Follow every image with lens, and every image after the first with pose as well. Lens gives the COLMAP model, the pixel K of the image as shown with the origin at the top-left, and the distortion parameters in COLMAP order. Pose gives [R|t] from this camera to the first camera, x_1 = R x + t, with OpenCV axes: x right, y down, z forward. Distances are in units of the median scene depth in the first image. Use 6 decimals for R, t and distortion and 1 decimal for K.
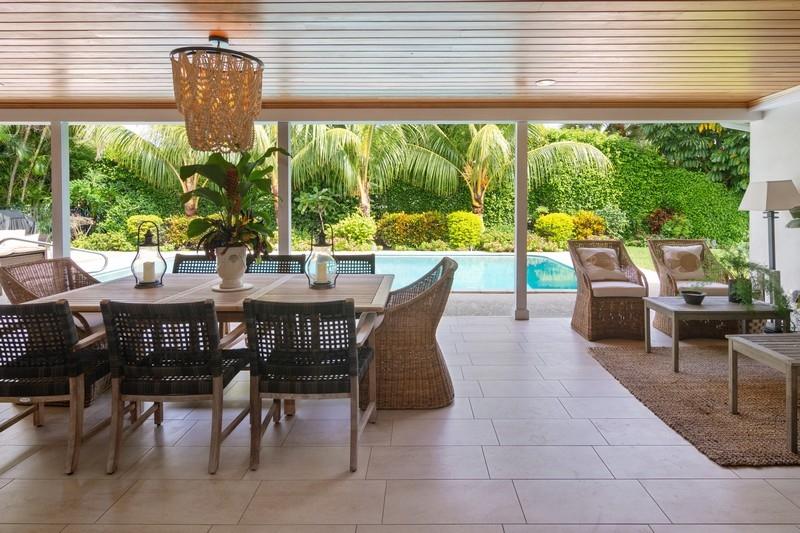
lens RADIAL K [[437.7, 0, 402.0], [0, 437.7, 200.9], [0, 0, 1]] dist [0.001342, 0.000115]
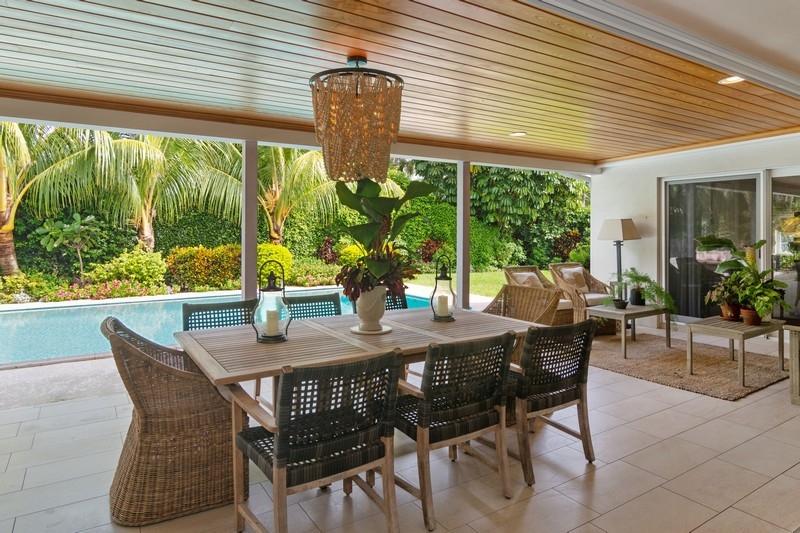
lens RADIAL K [[482.7, 0, 398.8], [0, 482.7, 236.4], [0, 0, 1]] dist [-0.000579, 0.000127]
pose [[0.841228, -0.005336, 0.540654, -0.183154], [-0.000442, 0.999944, 0.010555, -0.001895], [-0.540680, -0.009118, 0.841179, 0.022356]]
